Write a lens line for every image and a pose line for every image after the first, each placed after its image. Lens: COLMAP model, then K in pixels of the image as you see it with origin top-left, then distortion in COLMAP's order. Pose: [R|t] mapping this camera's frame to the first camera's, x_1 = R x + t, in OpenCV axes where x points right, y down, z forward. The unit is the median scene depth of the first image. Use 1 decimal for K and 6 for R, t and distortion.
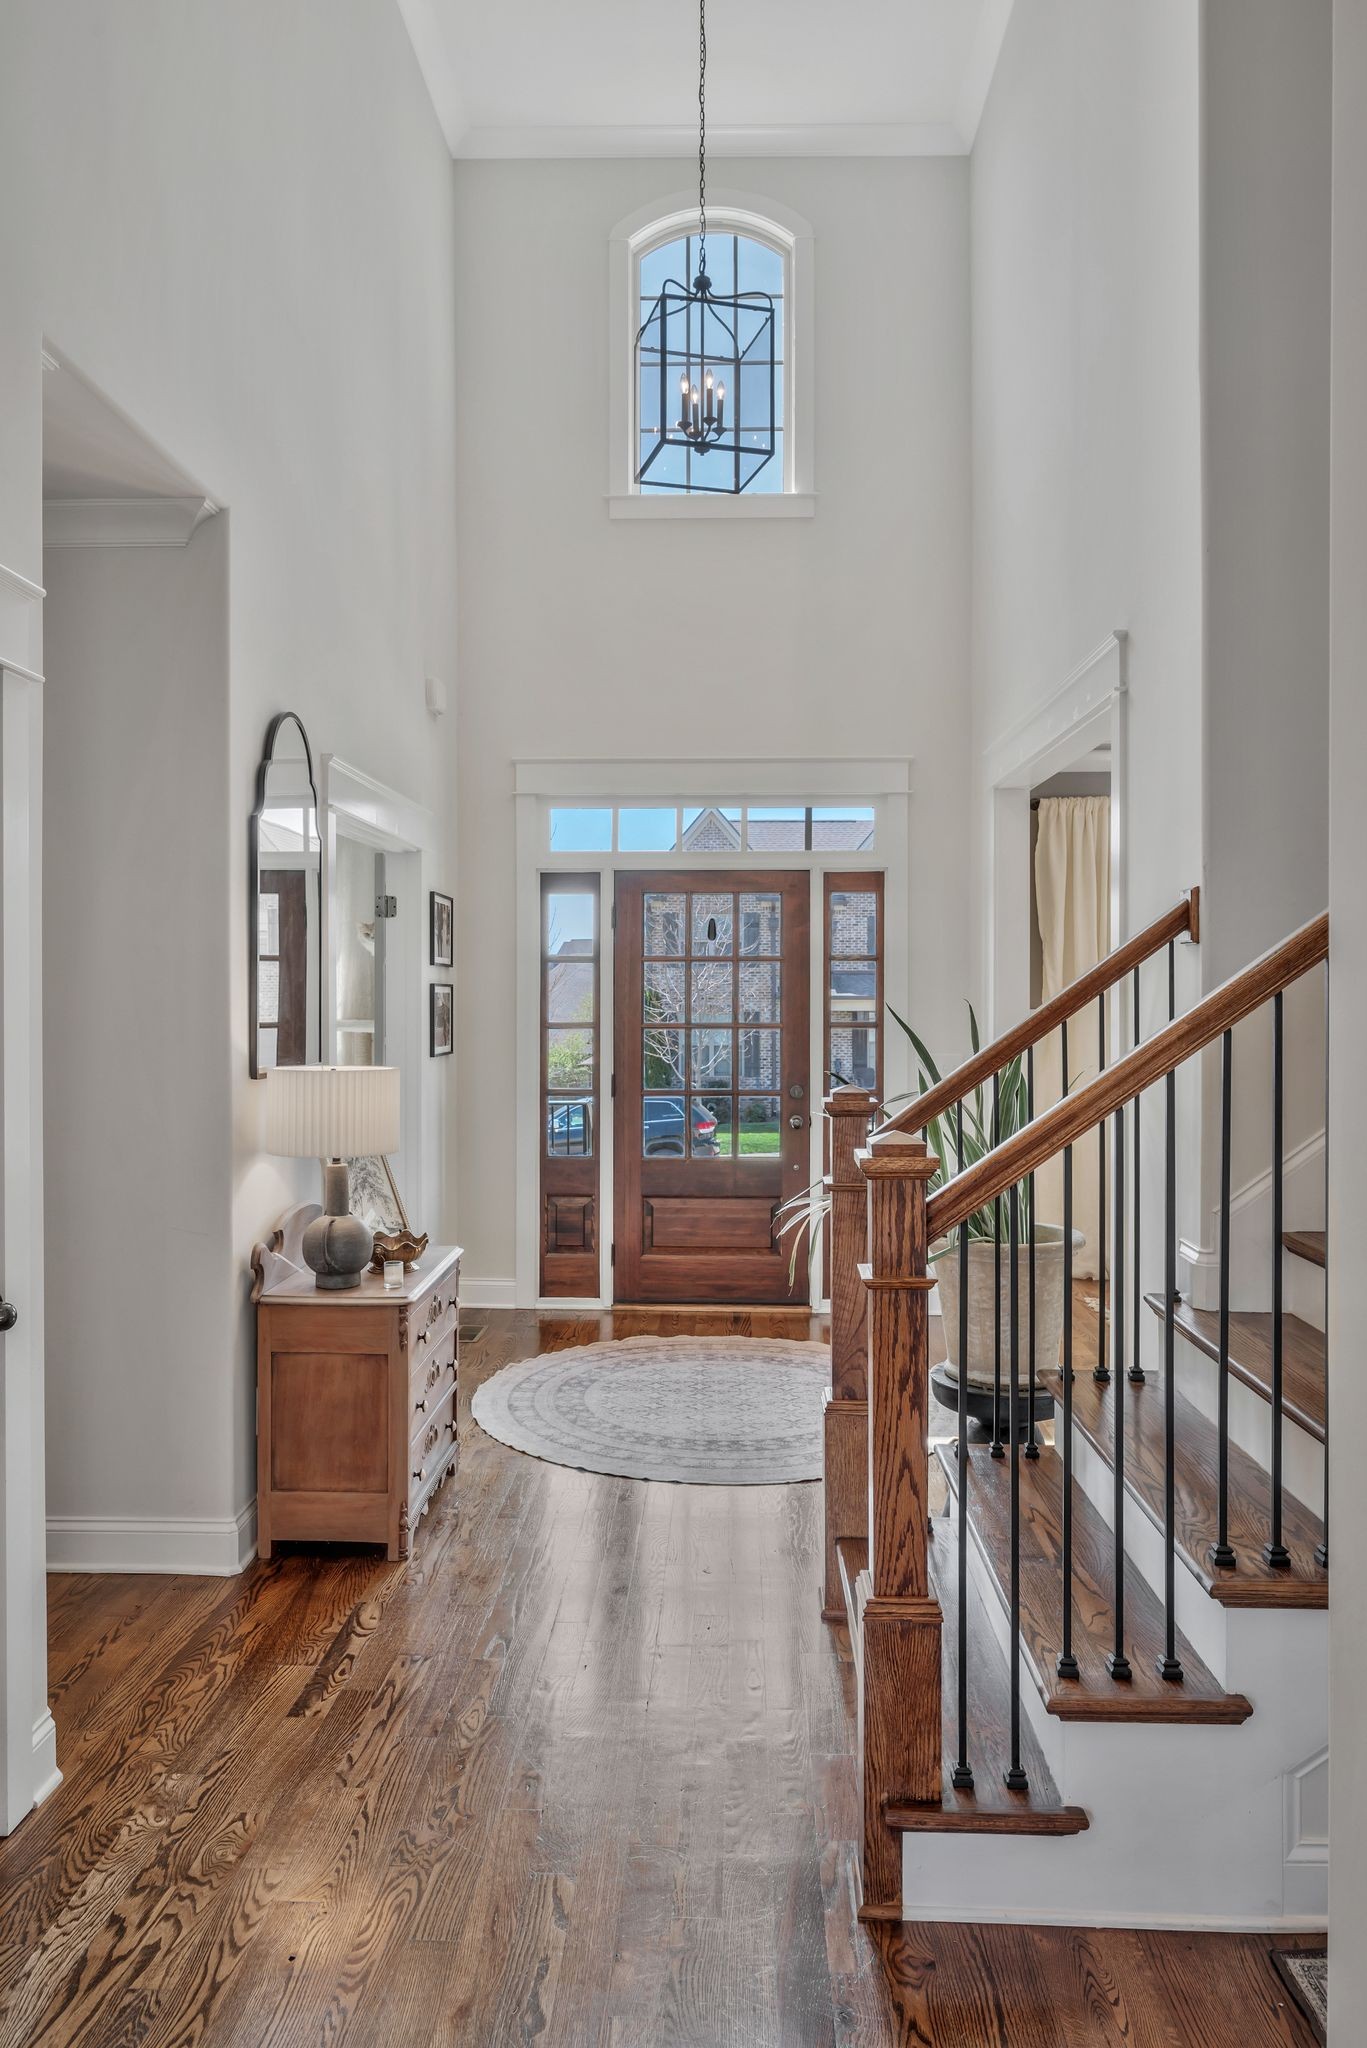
lens RADIAL K [[1399.0, 0, 678.5], [0, 1399.0, 995.7], [0, 0, 1]] dist [-0.001312, -0.000547]
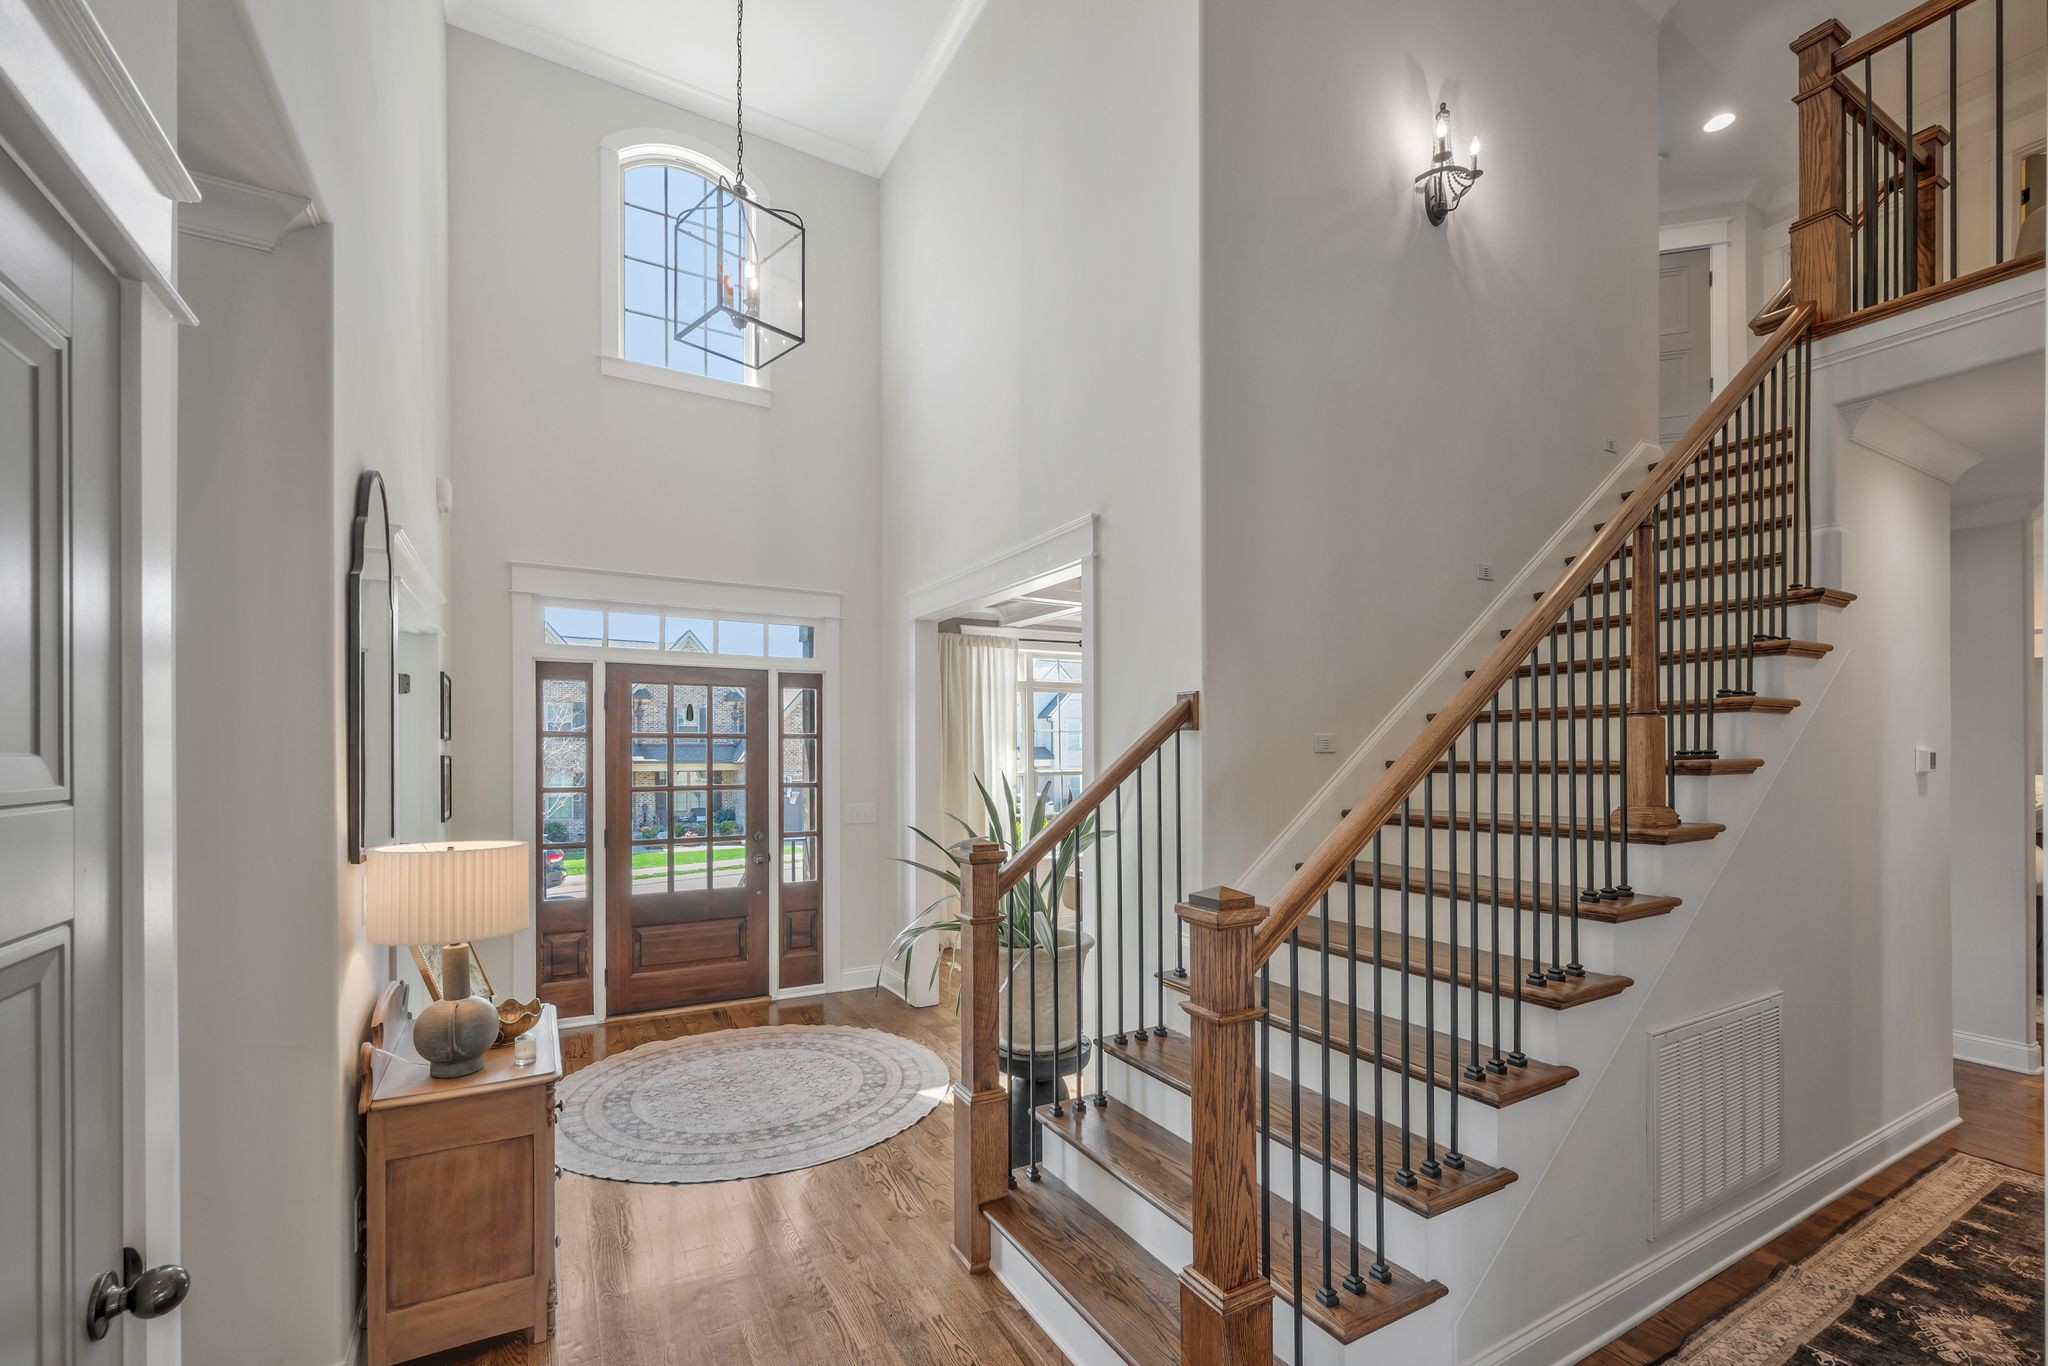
lens RADIAL K [[860.6, 0, 1025.0], [0, 860.6, 756.7], [0, 0, 1]] dist [-0.001555, -0.000441]
pose [[0.849559, -0.001896, 0.527490, -0.220725], [0.003552, 0.999991, -0.002127, -0.007074], [-0.527481, 0.003681, 0.849559, 0.285141]]
